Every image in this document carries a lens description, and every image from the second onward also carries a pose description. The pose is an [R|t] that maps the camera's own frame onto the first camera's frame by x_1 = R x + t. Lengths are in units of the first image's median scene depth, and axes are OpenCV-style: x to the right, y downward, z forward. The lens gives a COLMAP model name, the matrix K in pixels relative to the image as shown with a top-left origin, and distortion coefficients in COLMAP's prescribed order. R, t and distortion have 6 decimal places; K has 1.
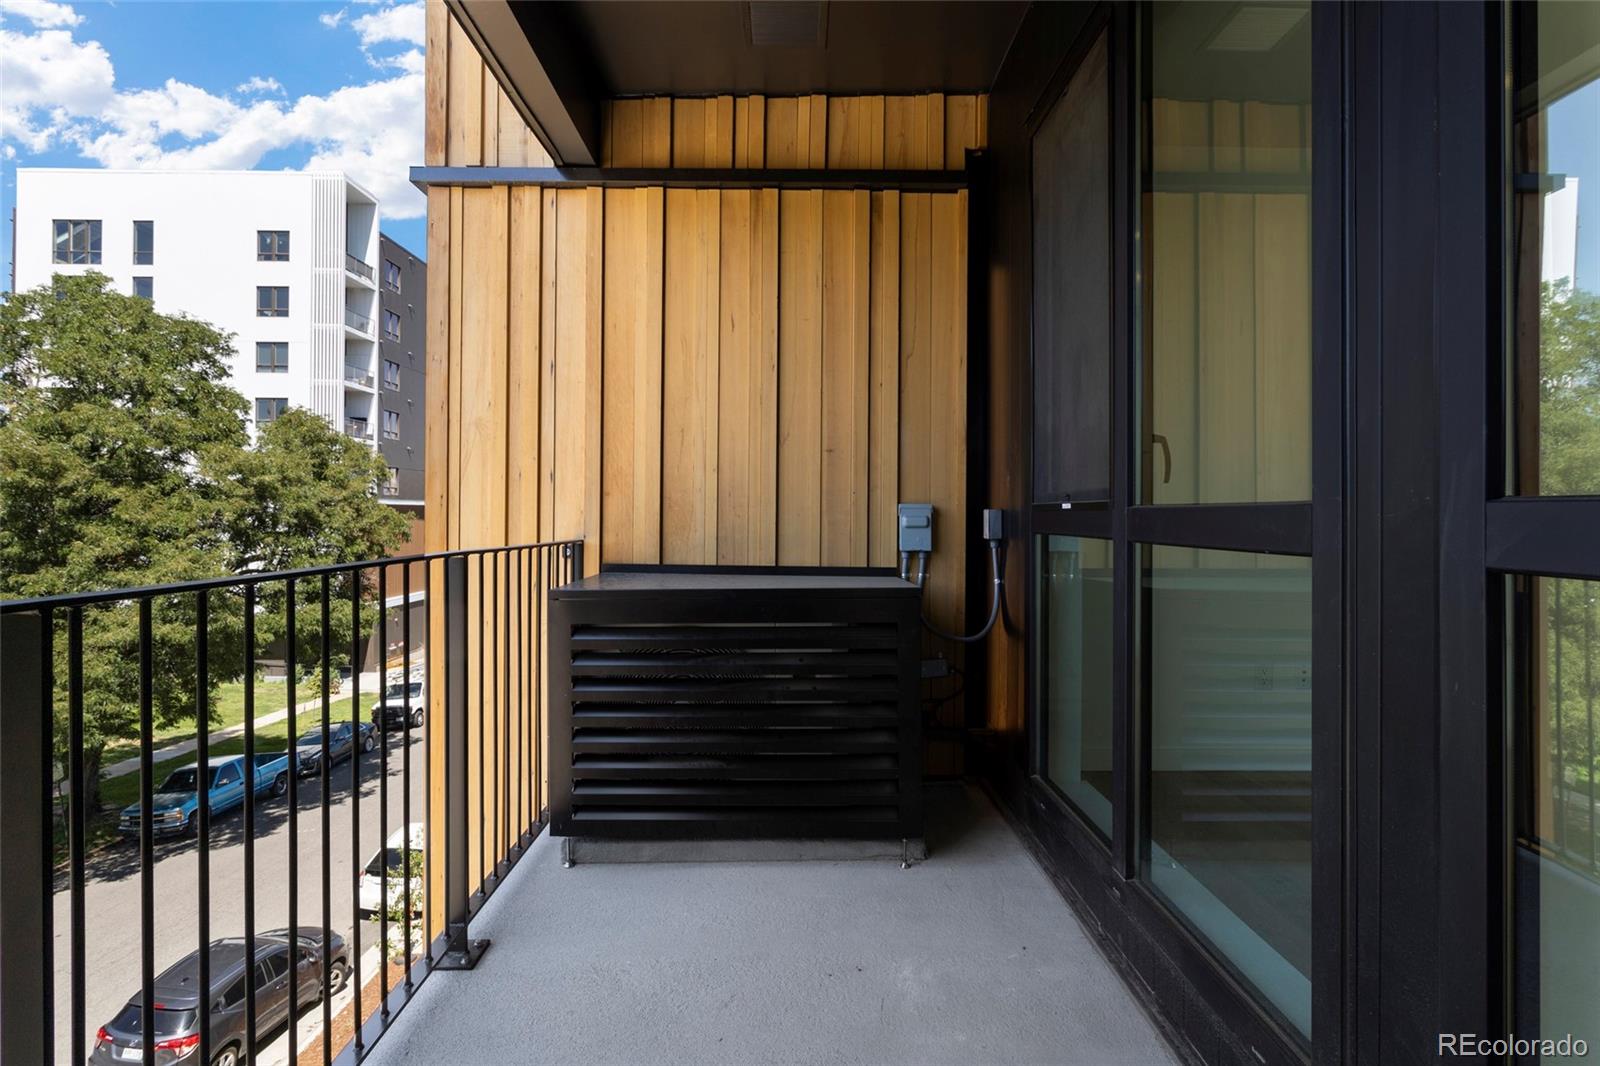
lens RADIAL K [[795.3, 0, 834.6], [0, 795.3, 517.8], [0, 0, 1]] dist [-0.001105, -0.000001]
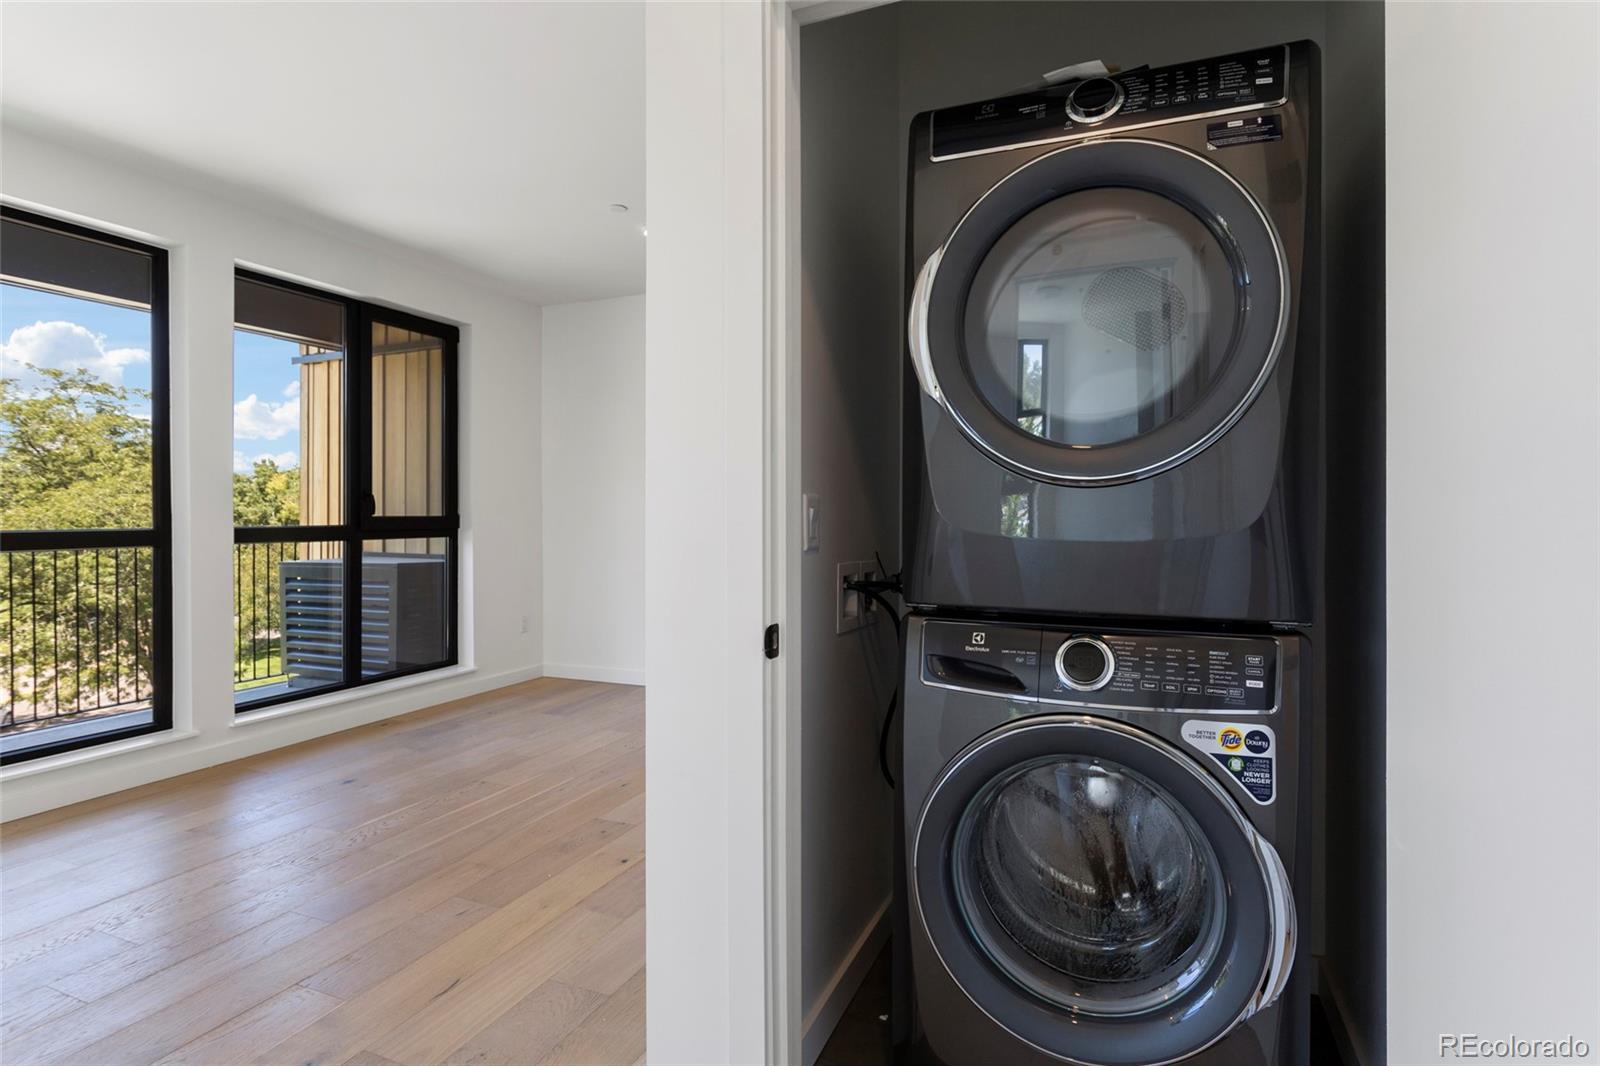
lens RADIAL K [[804.0, 0, 807.0], [0, 804.0, 521.7], [0, 0, 1]] dist [-0.004922, -0.000710]
pose [[0.916195, 0.001339, -0.400730, 1.501835], [-0.001468, 0.999999, -0.000015, -0.016044], [0.400730, 0.000602, 0.916196, -0.364392]]
